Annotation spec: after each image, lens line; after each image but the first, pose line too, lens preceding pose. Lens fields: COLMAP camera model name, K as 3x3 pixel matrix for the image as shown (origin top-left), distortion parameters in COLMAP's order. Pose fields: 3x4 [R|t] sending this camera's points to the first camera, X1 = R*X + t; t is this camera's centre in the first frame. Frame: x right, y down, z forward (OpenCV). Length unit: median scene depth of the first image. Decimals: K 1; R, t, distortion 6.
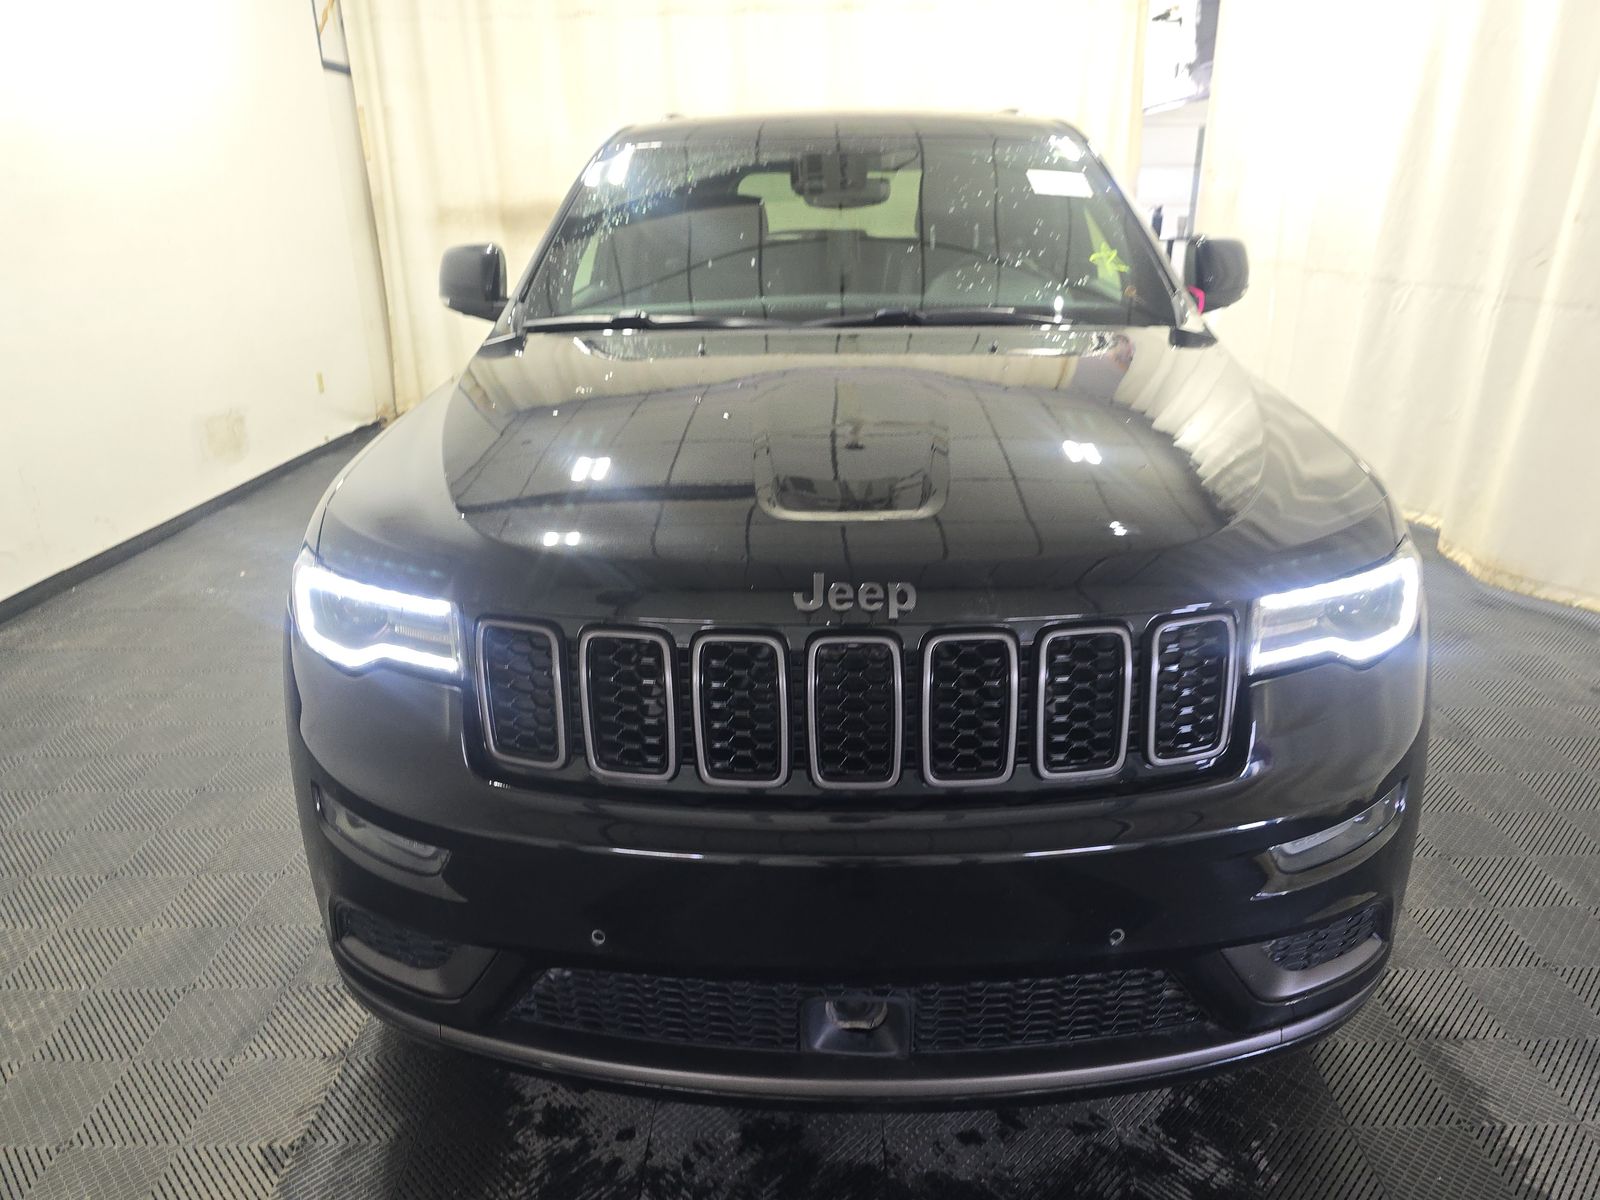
lens RADIAL K [[1118.0, 0, 800.0], [0, 1118.0, 600.0], [0, 0, 1]] dist [-0.055609, -0.002086]
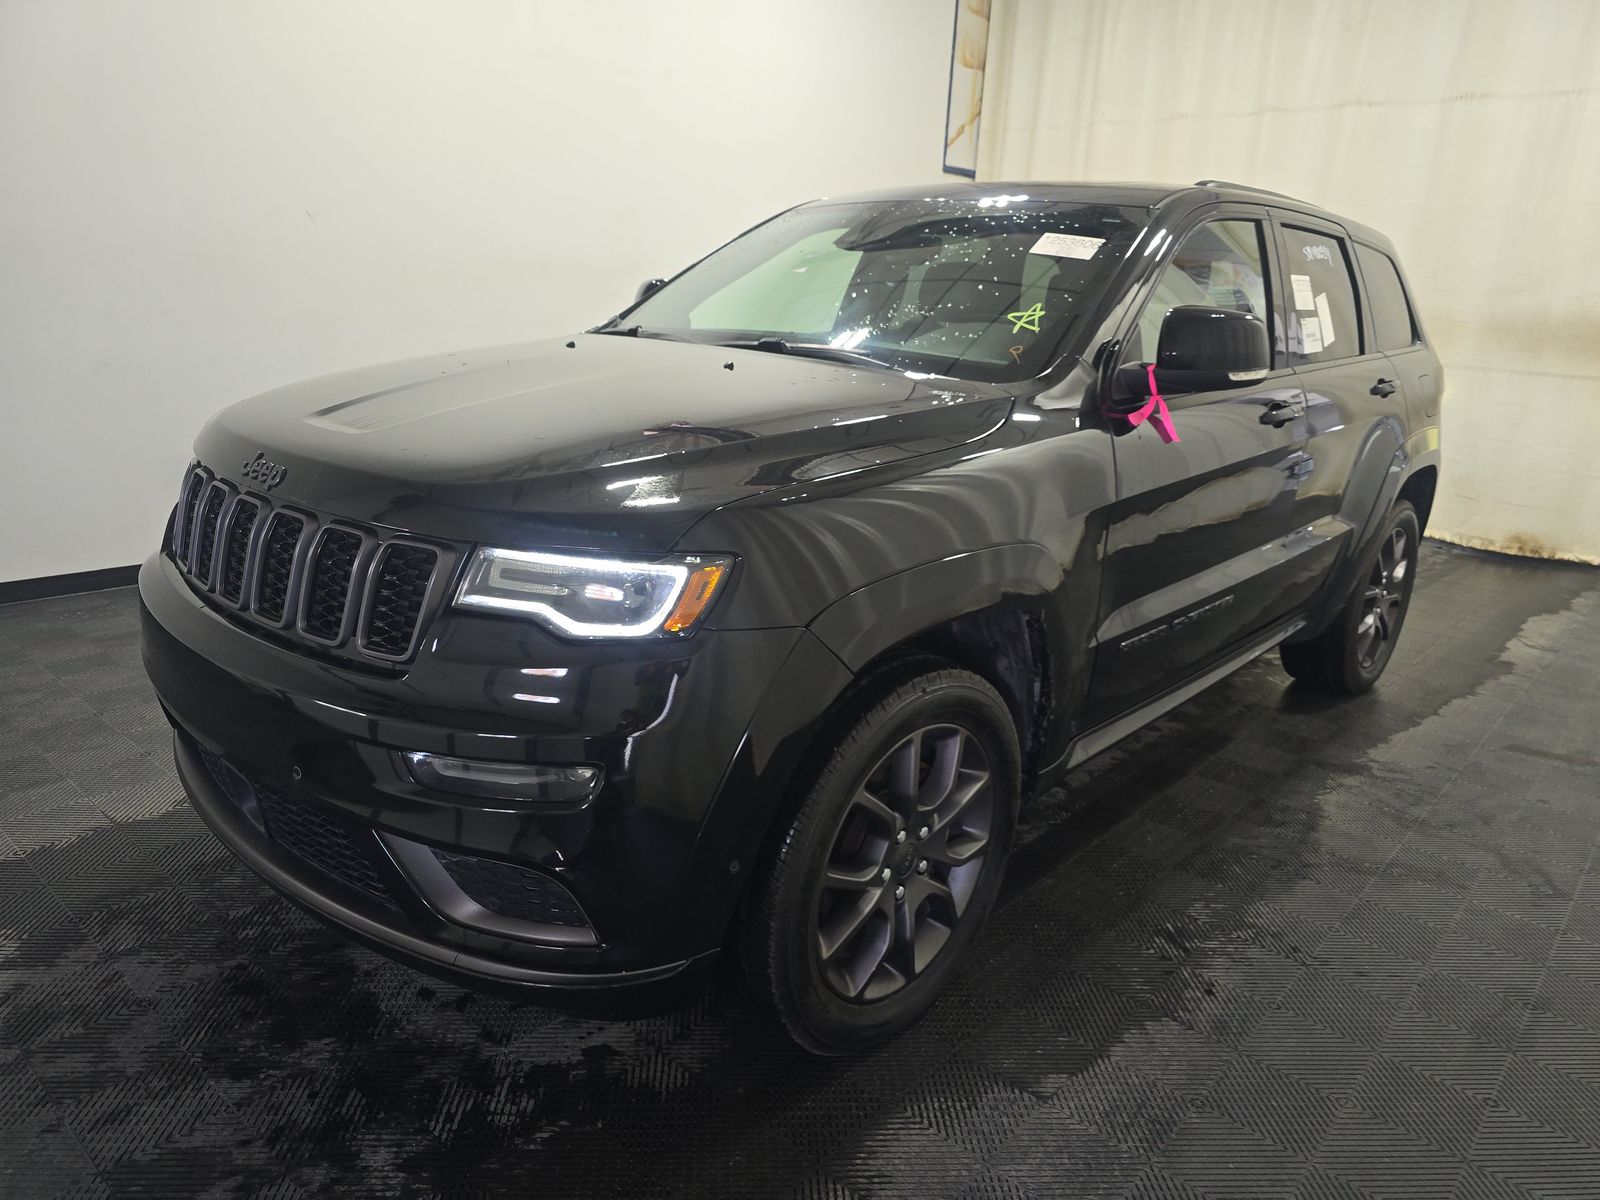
lens RADIAL K [[1118.0, 0, 800.0], [0, 1118.0, 600.0], [0, 0, 1]] dist [-0.055609, -0.002086]
pose [[0.738538, 0.206773, -0.641722, 1.137031], [-0.265614, 0.964067, 0.004951, -0.037658], [0.619687, 0.166794, 0.766921, 0.264147]]
